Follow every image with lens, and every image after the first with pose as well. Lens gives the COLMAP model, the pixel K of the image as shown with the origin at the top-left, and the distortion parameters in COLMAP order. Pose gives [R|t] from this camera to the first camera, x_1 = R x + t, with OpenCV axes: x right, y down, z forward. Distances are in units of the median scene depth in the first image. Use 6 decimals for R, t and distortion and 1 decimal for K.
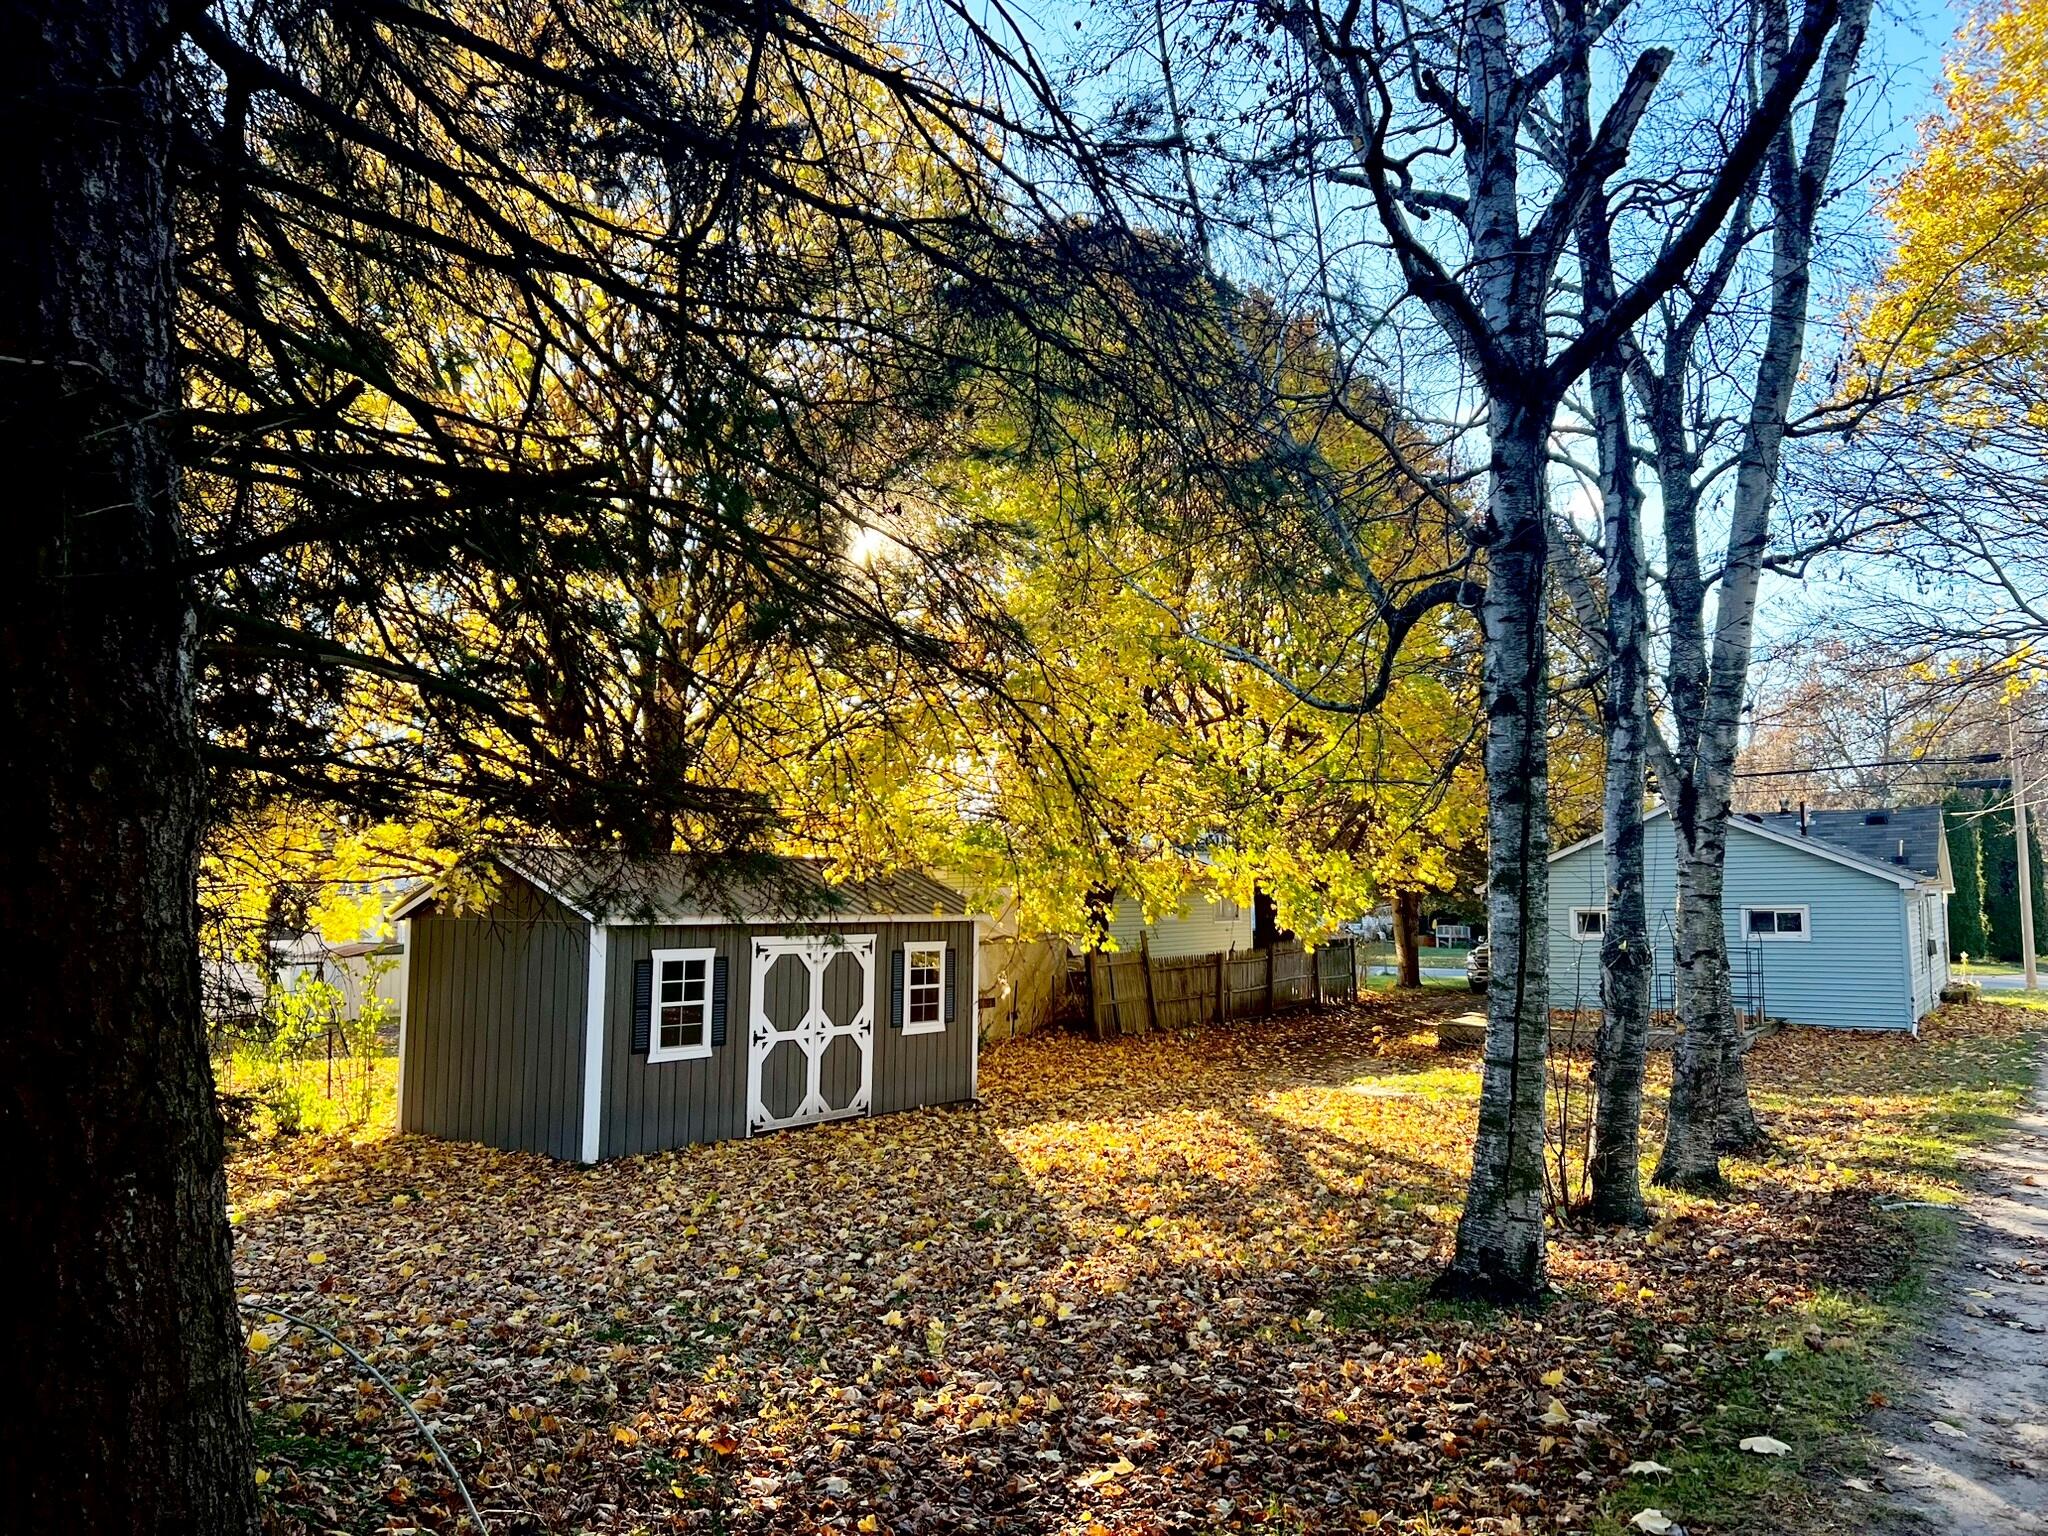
lens RADIAL K [[1535.8, 0, 1040.3], [0, 1535.8, 772.7], [0, 0, 1]] dist [0.066001, -0.069751]
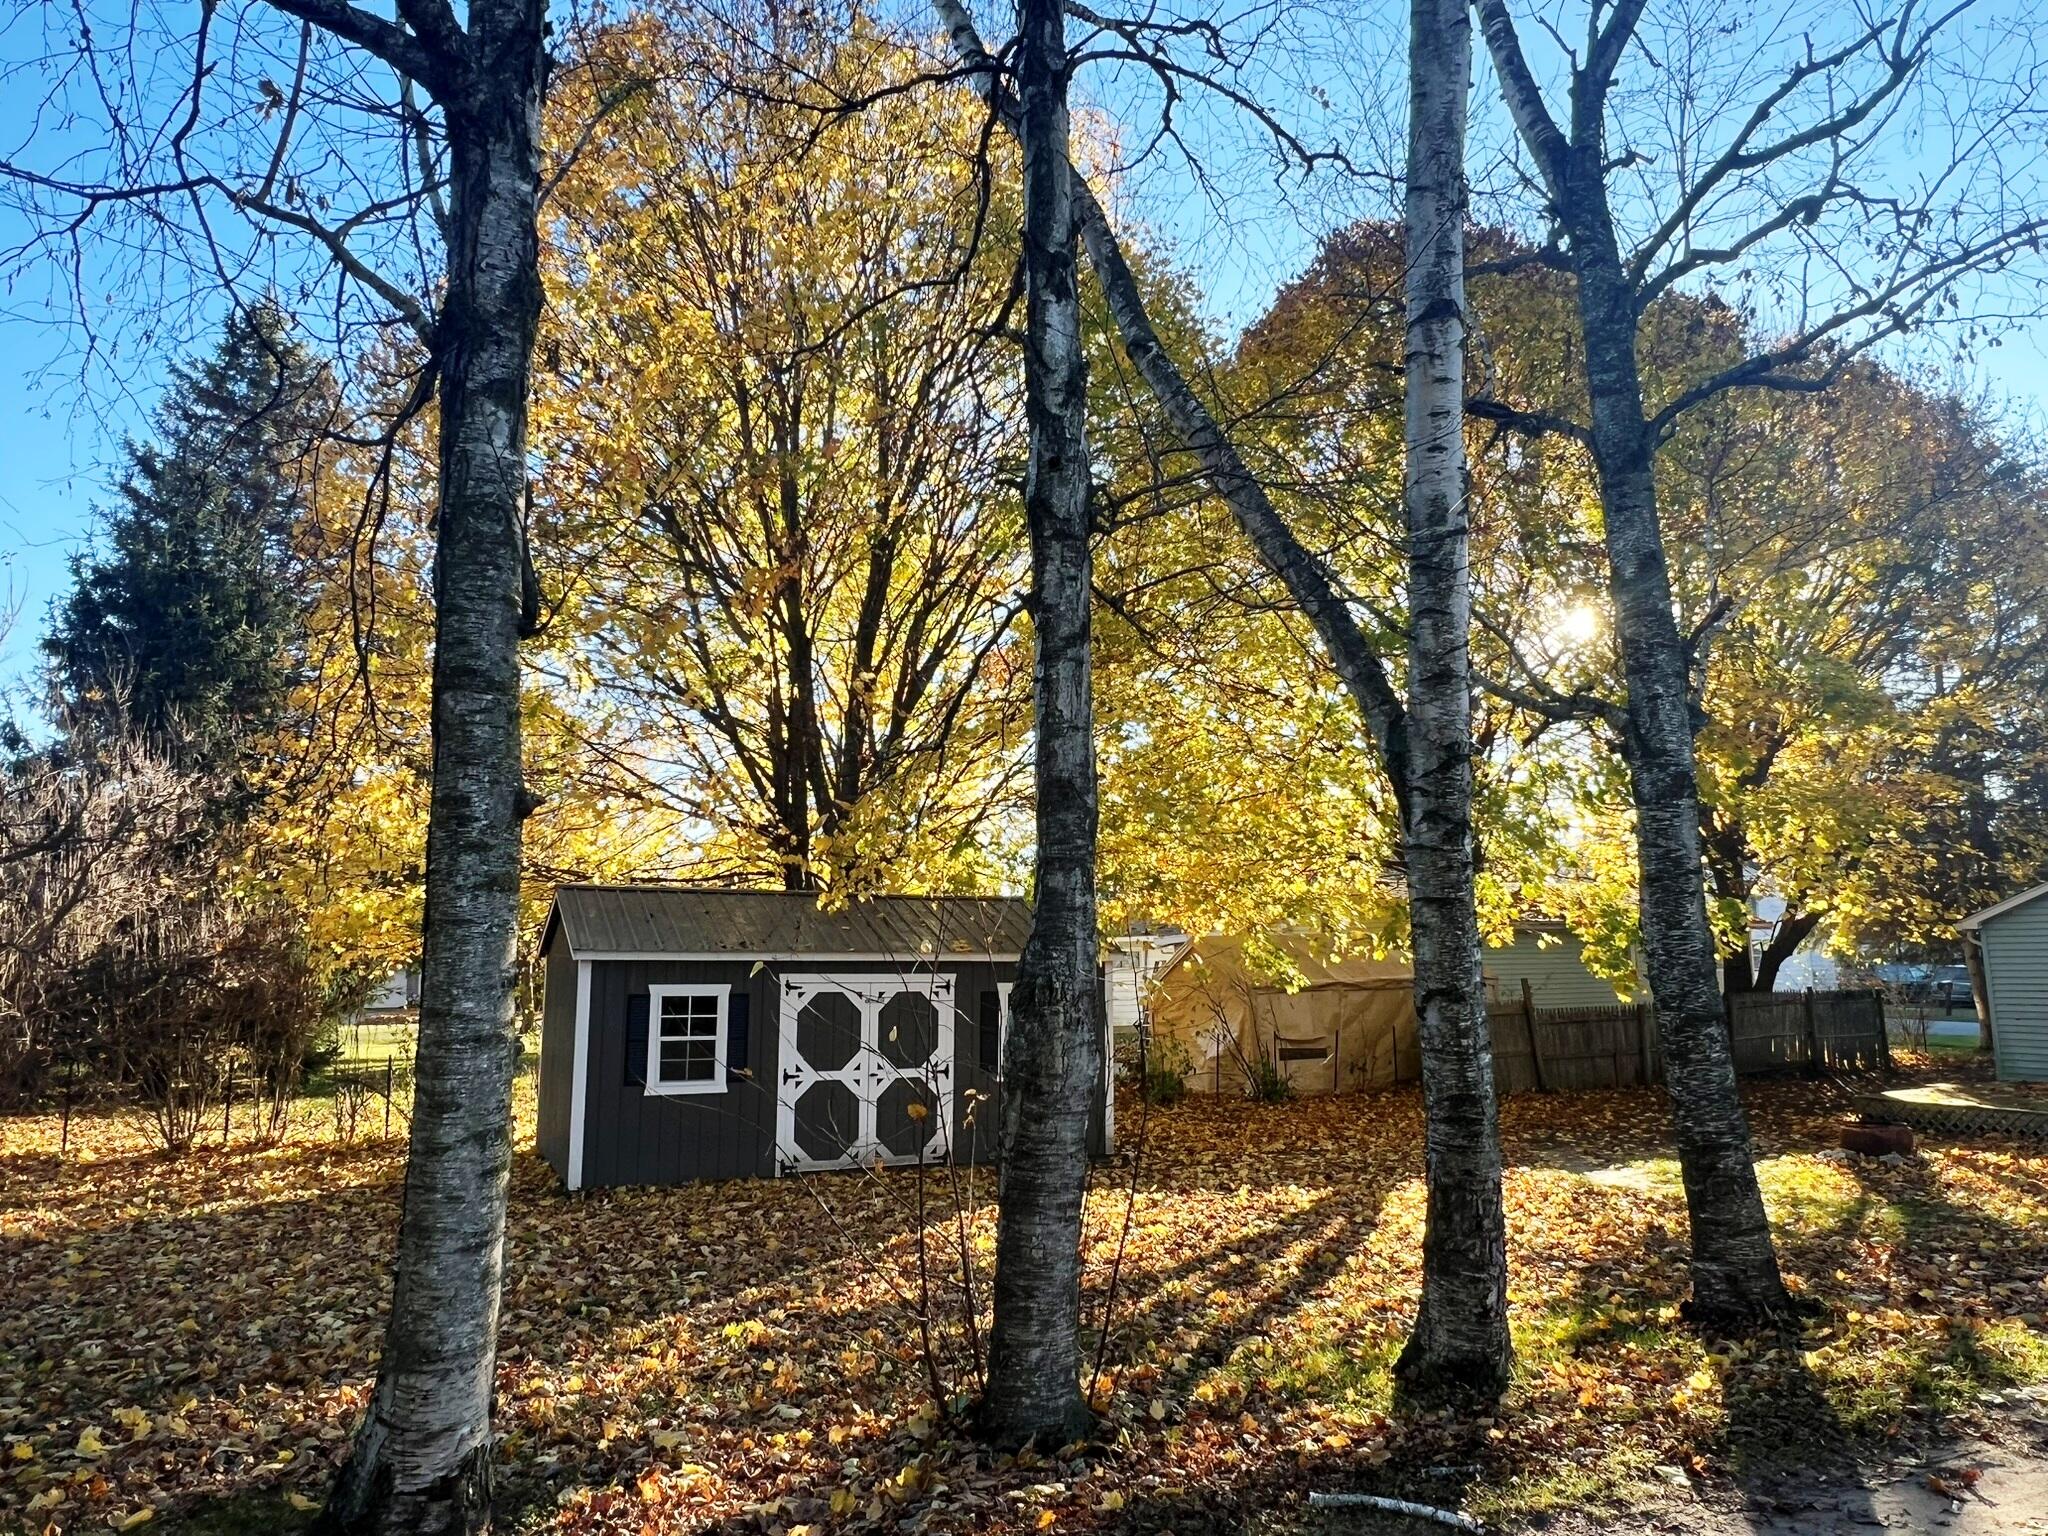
lens RADIAL K [[1312.9, 0, 1005.3], [0, 1312.9, 781.2], [0, 0, 1]] dist [-0.007904, -0.000663]
pose [[0.866197, -0.057033, -0.496437, 0.357520], [0.038007, 0.998107, -0.048351, 0.028298], [0.498255, 0.023013, 0.866725, 0.328714]]
